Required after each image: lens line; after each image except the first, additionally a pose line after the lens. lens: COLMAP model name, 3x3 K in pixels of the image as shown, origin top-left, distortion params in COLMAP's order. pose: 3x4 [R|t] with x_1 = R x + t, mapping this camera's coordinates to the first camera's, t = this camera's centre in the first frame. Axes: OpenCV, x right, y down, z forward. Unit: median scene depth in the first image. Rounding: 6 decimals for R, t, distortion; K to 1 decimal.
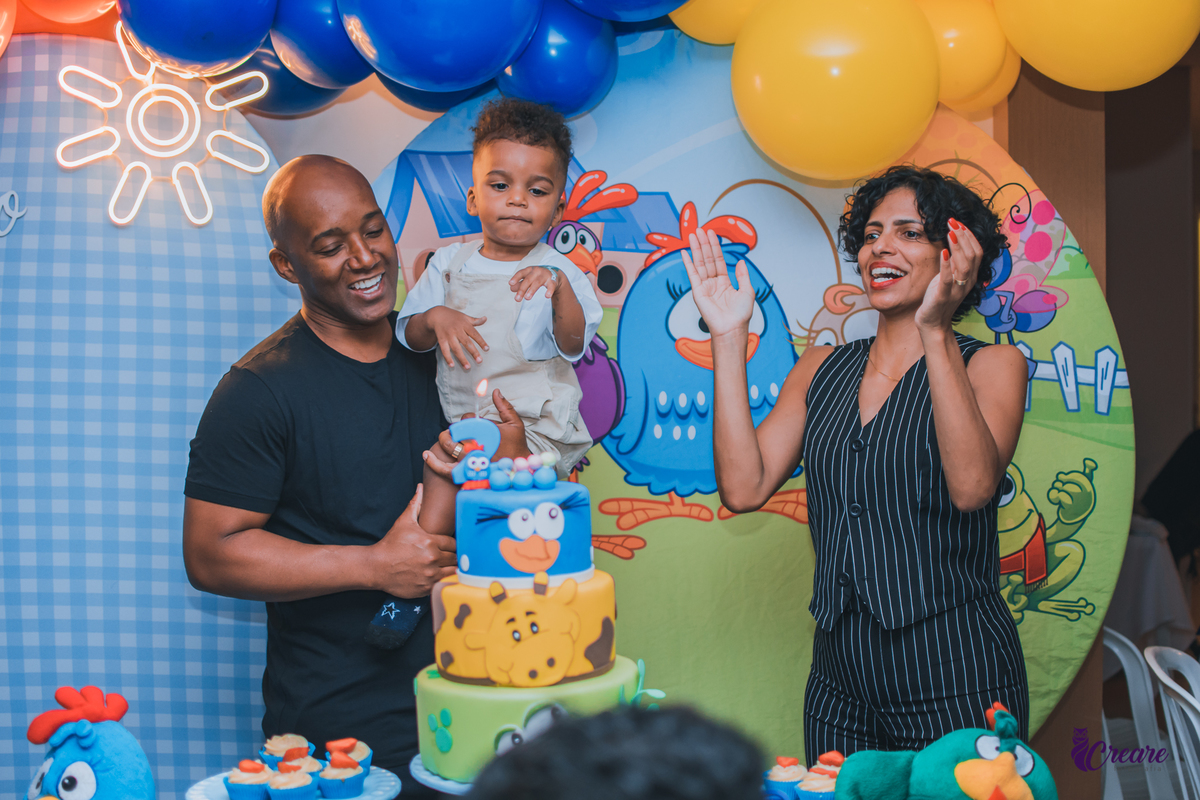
lens RADIAL K [[1888.8, 0, 600.0], [0, 1888.8, 400.0], [0, 0, 1]] dist [-0.118405, -0.031923]
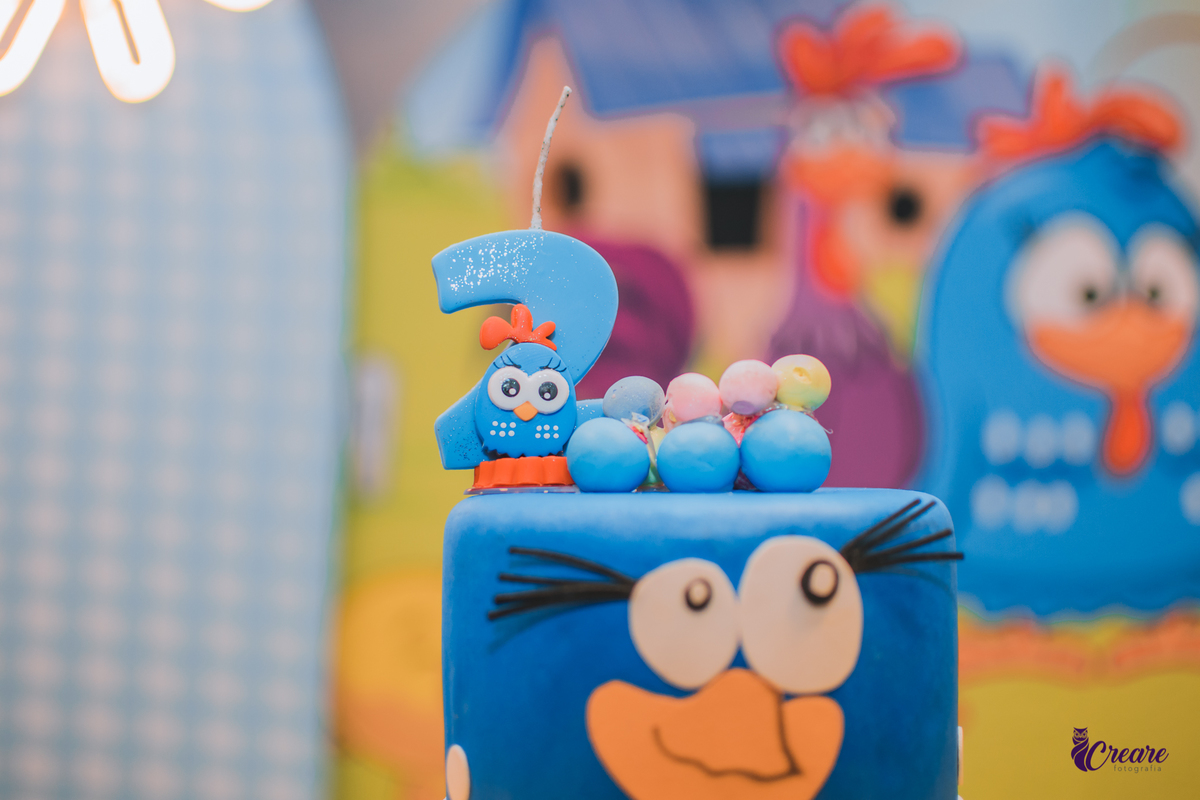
lens RADIAL K [[1896.5, 0, 600.0], [0, 1896.5, 400.0], [0, 0, 1]] dist [-0.156449, 0.128580]
pose [[0.992436, 0.015683, -0.121754, -0.014727], [-0.025928, 0.996210, -0.083026, 0.036107], [0.119991, 0.085555, 0.989082, 0.476810]]
